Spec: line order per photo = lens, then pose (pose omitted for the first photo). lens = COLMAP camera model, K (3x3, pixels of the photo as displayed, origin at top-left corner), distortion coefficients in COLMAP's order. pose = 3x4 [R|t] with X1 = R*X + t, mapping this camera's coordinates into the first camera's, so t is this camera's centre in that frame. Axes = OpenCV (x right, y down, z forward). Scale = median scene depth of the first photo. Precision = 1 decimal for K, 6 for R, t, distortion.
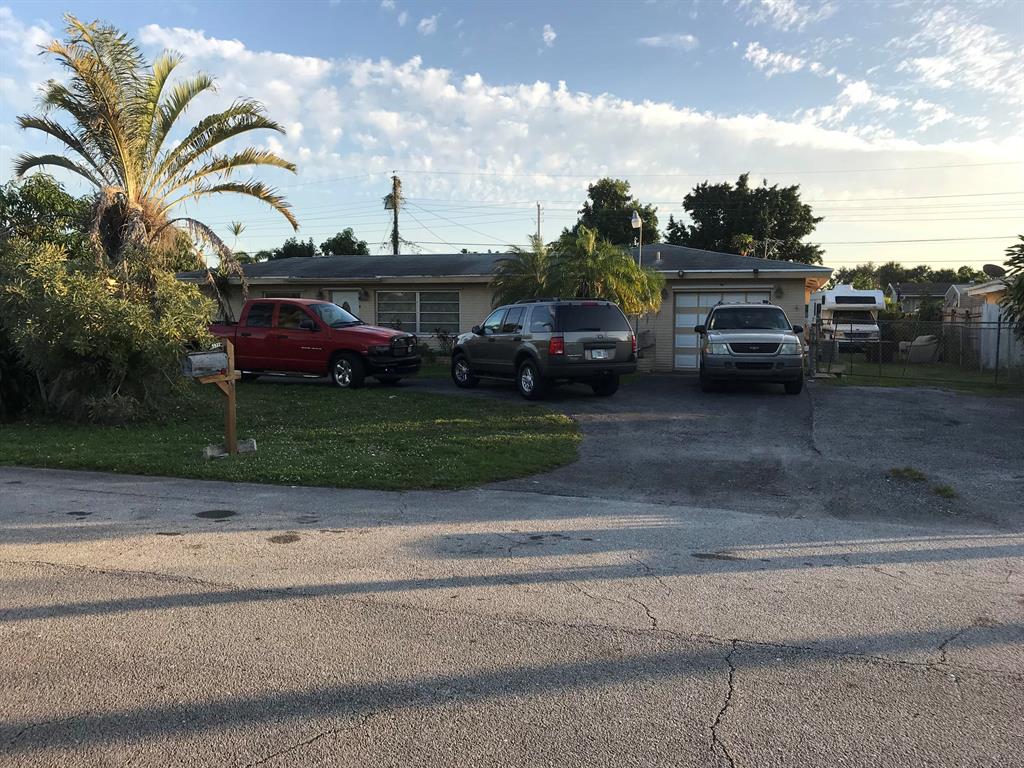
lens RADIAL K [[838.6, 0, 512.0], [0, 838.6, 384.0], [0, 0, 1]] dist [0.016282, -0.004854]
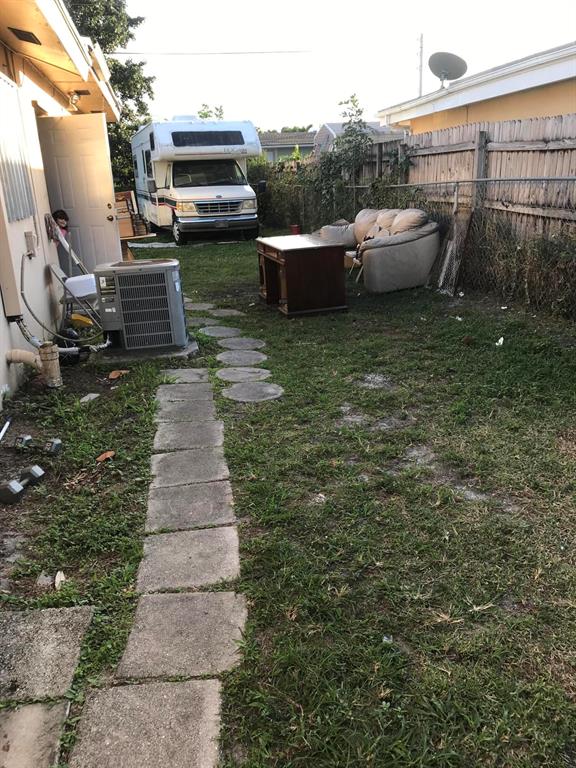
lens RADIAL K [[629.0, 0, 288.0], [0, 629.0, 384.0], [0, 0, 1]] dist [0.016282, -0.004854]
pose [[0.868523, -0.193195, 0.456446, 0.234445], [0.083814, 0.964891, 0.248918, -0.044035], [-0.488510, -0.177935, 0.854223, 0.591656]]
